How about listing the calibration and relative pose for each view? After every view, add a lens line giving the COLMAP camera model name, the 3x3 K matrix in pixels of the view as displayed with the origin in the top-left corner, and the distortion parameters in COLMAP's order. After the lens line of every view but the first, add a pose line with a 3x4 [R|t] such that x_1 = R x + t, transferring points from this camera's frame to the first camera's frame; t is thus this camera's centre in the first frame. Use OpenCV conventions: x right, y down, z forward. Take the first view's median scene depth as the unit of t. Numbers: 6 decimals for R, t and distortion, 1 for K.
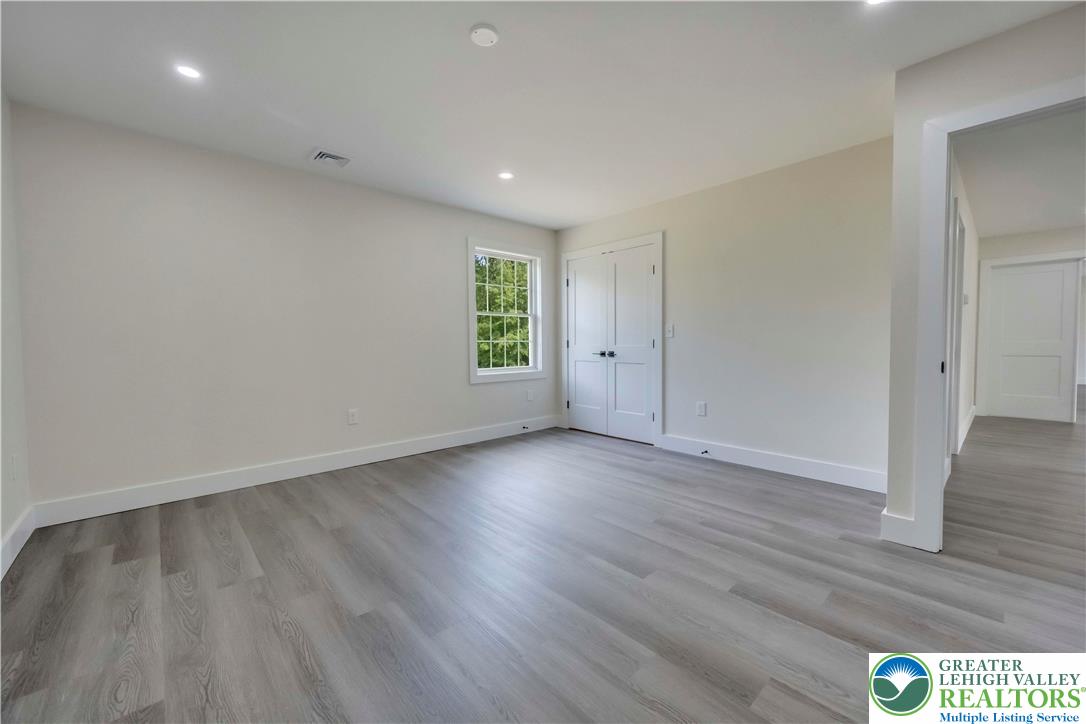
lens RADIAL K [[423.1, 0, 543.0], [0, 423.1, 362.0], [0, 0, 1]] dist [-0.003229, -0.000156]
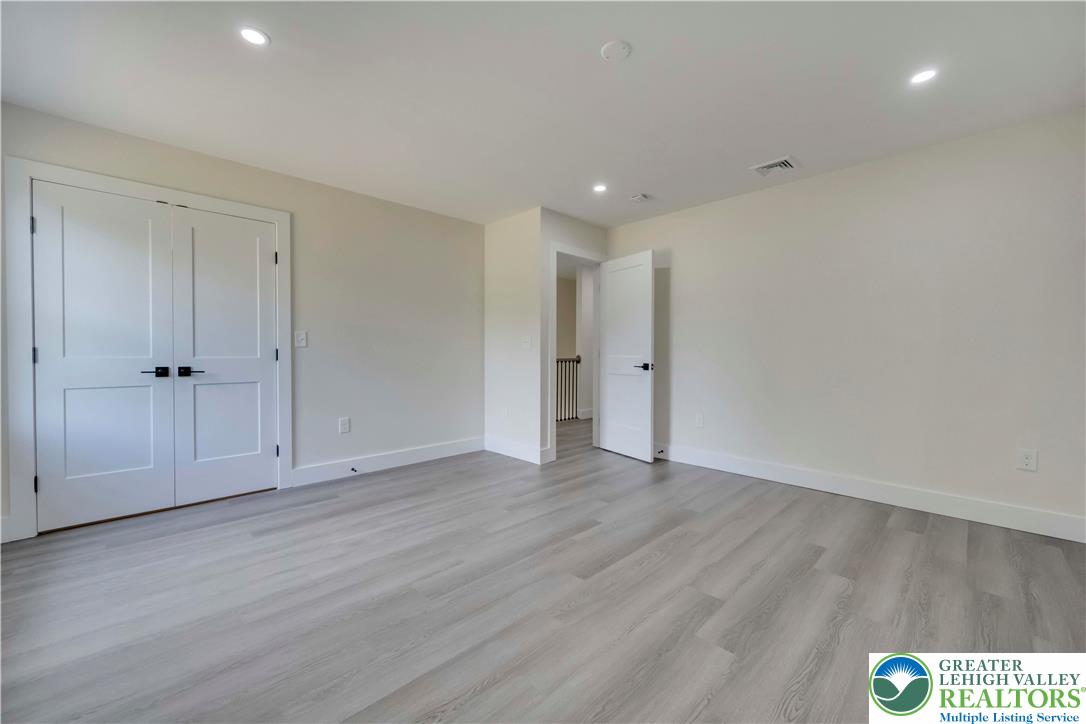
lens RADIAL K [[423.1, 0, 543.0], [0, 423.1, 362.0], [0, 0, 1]] dist [-0.003229, -0.000156]
pose [[-0.029377, -0.015214, 0.999453, -0.569199], [0.045061, 0.998847, 0.016529, -0.022929], [-0.998552, 0.045522, -0.028658, 0.606734]]
